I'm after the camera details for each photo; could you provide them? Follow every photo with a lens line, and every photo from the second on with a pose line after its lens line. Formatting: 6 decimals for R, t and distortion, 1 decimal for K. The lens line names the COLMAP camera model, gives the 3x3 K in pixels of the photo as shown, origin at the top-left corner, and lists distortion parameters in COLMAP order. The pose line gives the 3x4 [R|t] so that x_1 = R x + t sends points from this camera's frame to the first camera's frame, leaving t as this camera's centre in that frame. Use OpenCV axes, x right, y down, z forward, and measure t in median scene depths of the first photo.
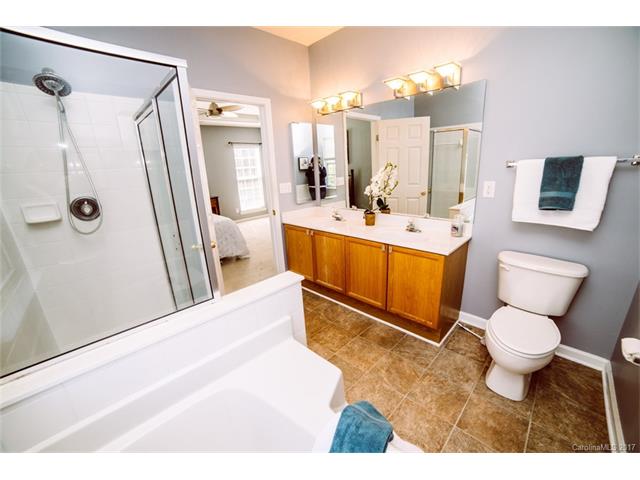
lens RADIAL K [[260.7, 0, 320.0], [0, 260.7, 240.0], [0, 0, 1]] dist [-0.106426, 0.034954]
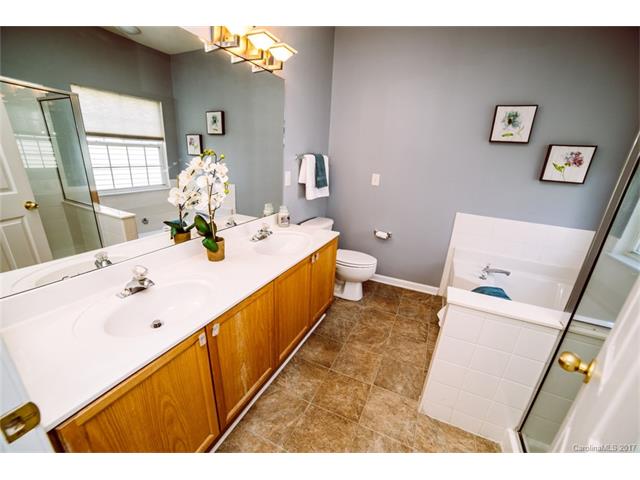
lens RADIAL K [[260.7, 0, 320.0], [0, 260.7, 240.0], [0, 0, 1]] dist [-0.106426, 0.034954]
pose [[-0.346812, -0.273272, 0.897242, -0.522768], [0.219793, 0.906300, 0.360987, -0.348853], [-0.911818, 0.322402, -0.254253, 1.251468]]
